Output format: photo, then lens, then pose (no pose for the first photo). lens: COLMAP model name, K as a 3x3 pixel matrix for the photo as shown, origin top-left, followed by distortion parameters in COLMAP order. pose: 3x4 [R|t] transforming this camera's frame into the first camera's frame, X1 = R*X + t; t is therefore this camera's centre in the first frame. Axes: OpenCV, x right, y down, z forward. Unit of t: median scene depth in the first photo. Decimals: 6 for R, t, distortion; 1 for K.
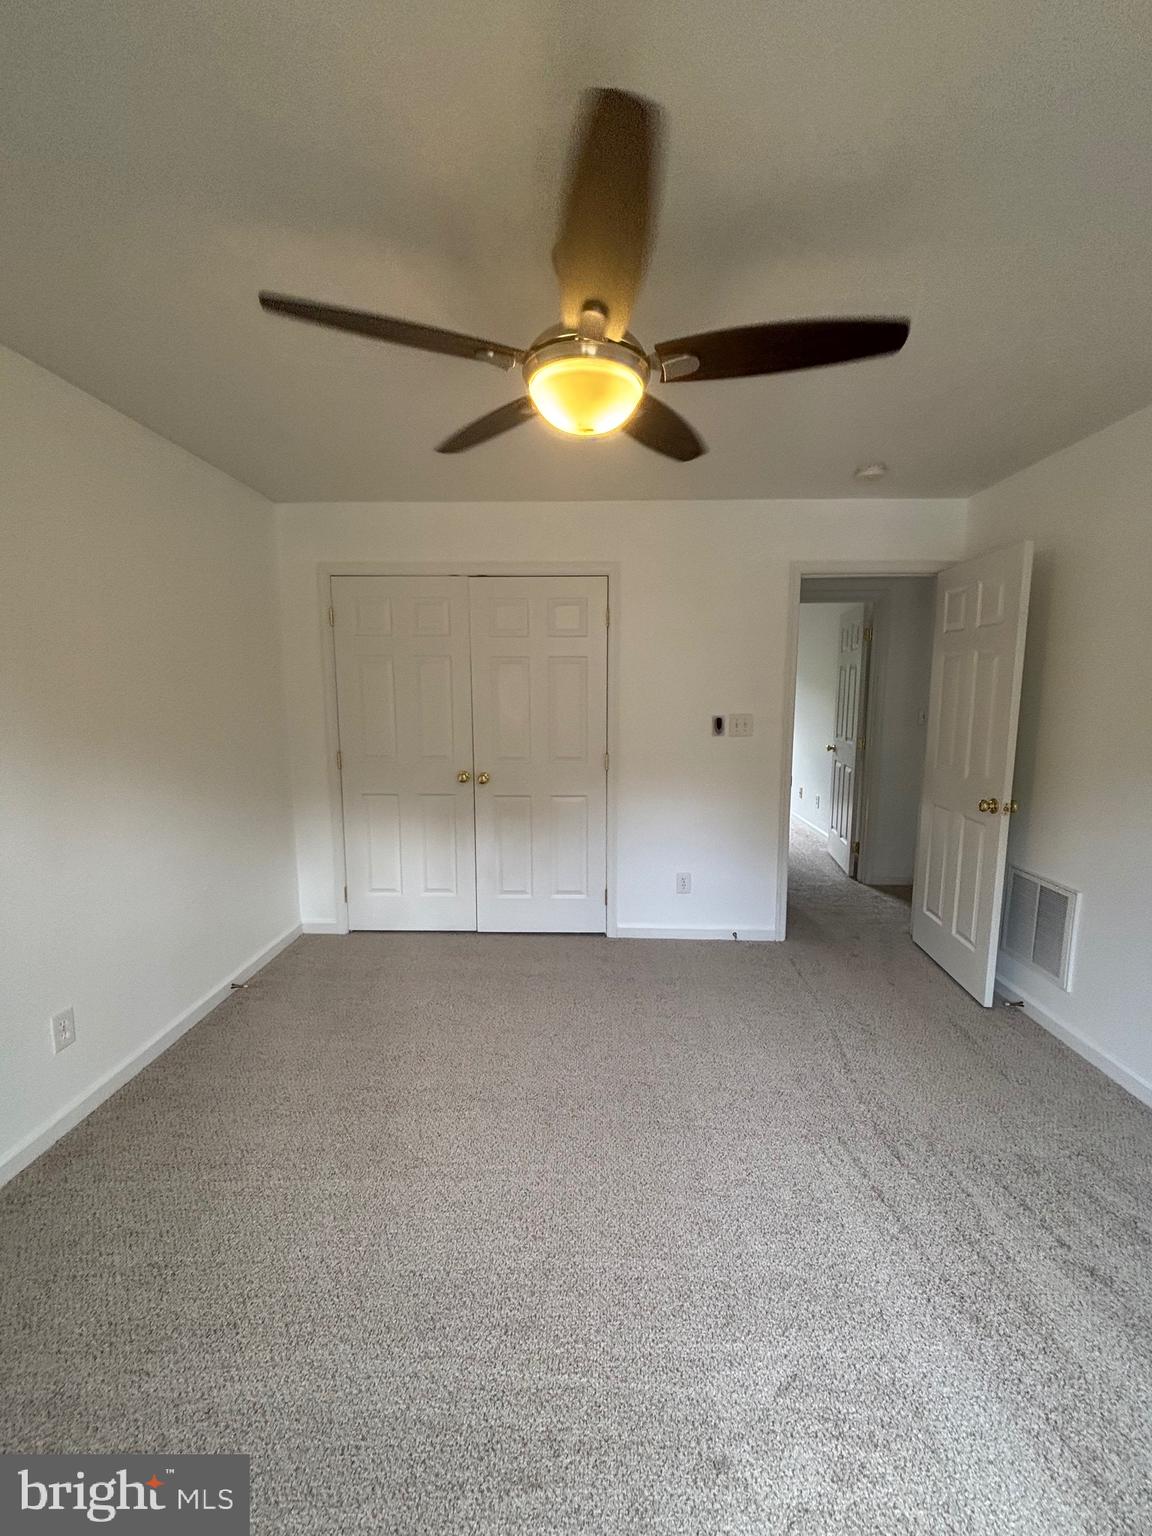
lens RADIAL K [[619.7, 0, 583.1], [0, 619.7, 766.5], [0, 0, 1]] dist [0.014214, -0.001146]
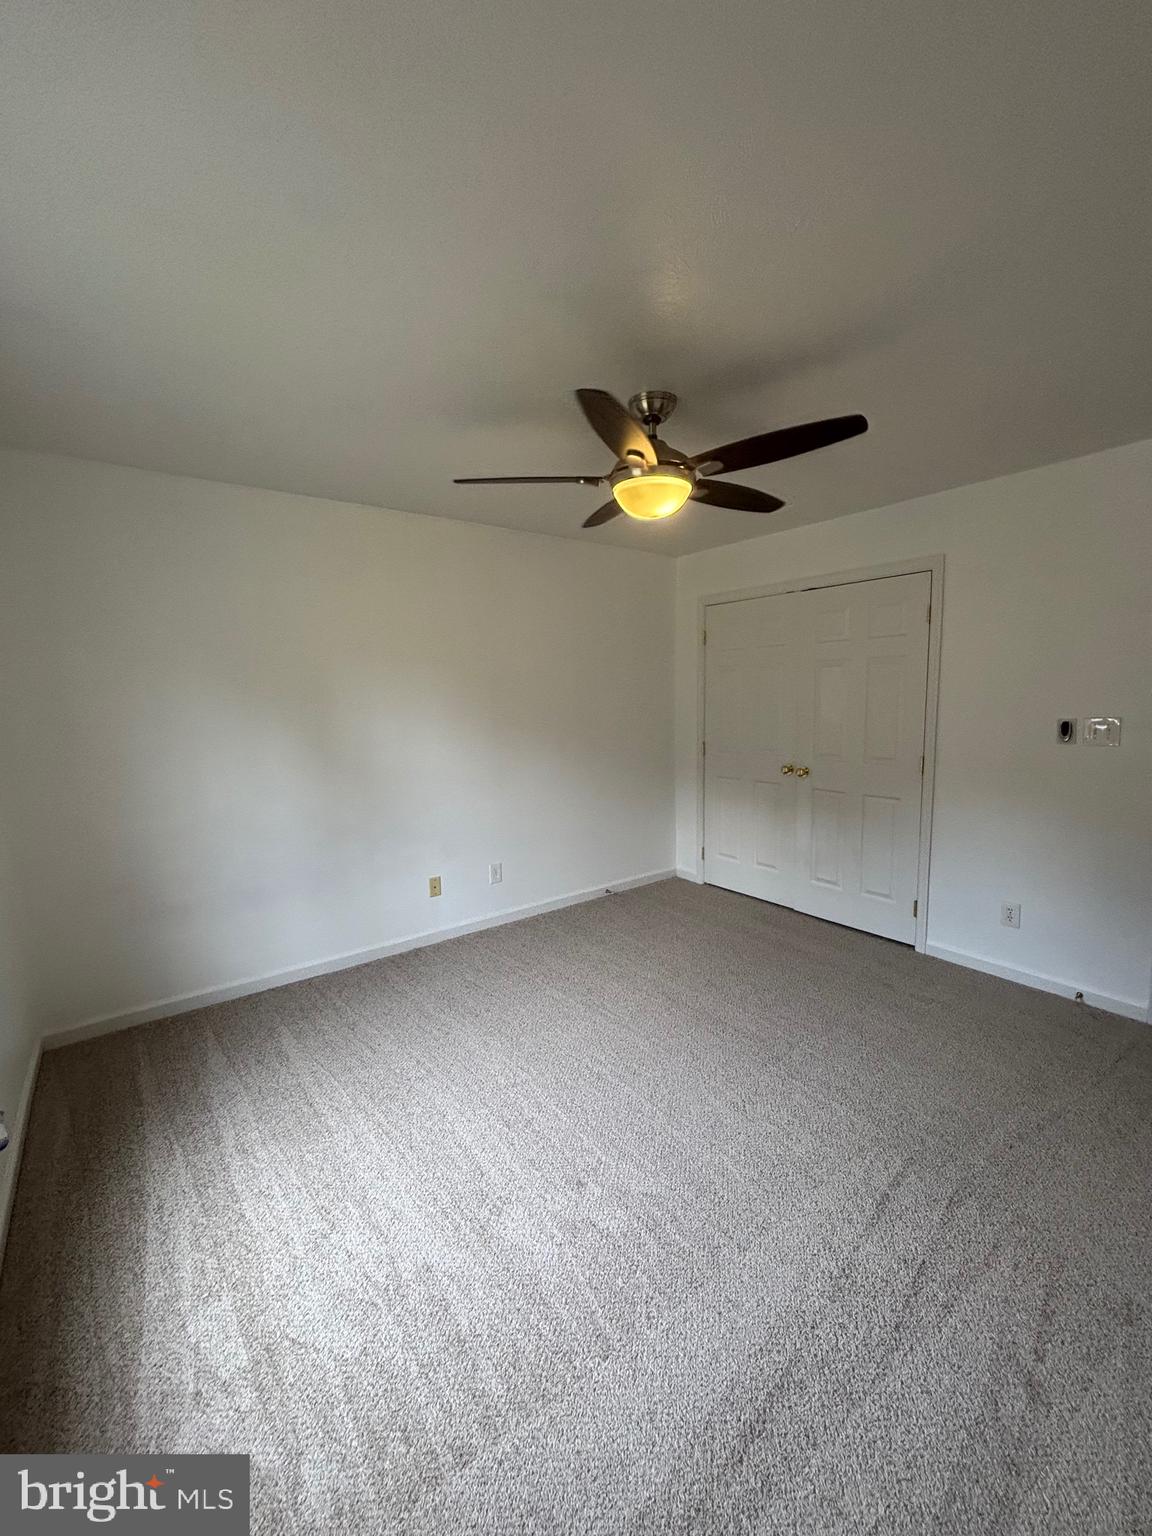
lens RADIAL K [[619.7, 0, 573.5], [0, 619.7, 770.8], [0, 0, 1]] dist [0.014214, -0.001146]
pose [[0.620946, 0.083468, -0.779396, 0.441797], [-0.077779, 0.995968, 0.044696, -0.000937], [0.779985, 0.032867, 0.624935, -0.014404]]
